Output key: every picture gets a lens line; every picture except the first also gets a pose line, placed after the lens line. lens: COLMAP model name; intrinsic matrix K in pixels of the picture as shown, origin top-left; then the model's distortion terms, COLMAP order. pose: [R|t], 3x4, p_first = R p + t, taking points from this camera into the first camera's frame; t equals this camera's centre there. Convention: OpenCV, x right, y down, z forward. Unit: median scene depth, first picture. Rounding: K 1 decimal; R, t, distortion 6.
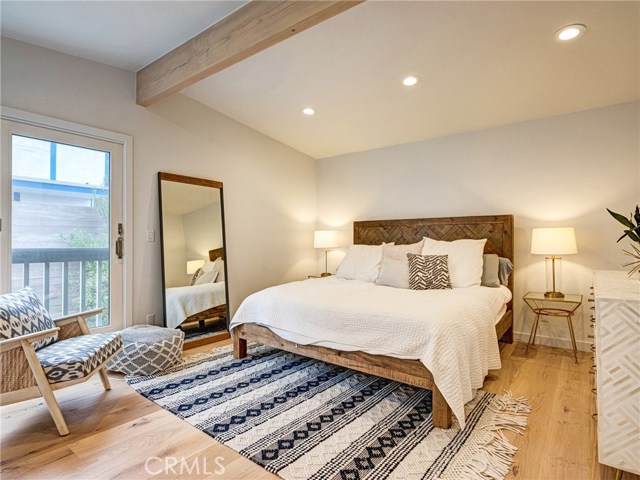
lens RADIAL K [[345.2, 0, 320.0], [0, 345.2, 240.0], [0, 0, 1]] dist [-0.001041, 0.000520]
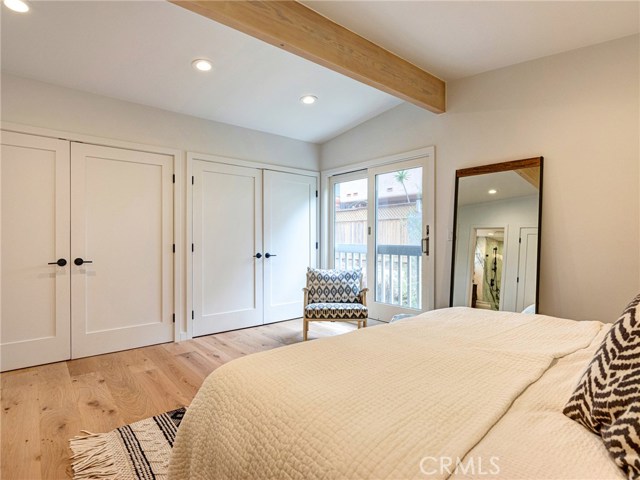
lens RADIAL K [[343.9, 0, 313.1], [0, 343.9, 239.4], [0, 0, 1]] dist [0.002408, 0.000240]
pose [[-0.231636, 0.000592, -0.972802, 0.593725], [0.008013, 0.999967, -0.001300, -0.000171], [0.972769, -0.008097, -0.231634, 0.821038]]
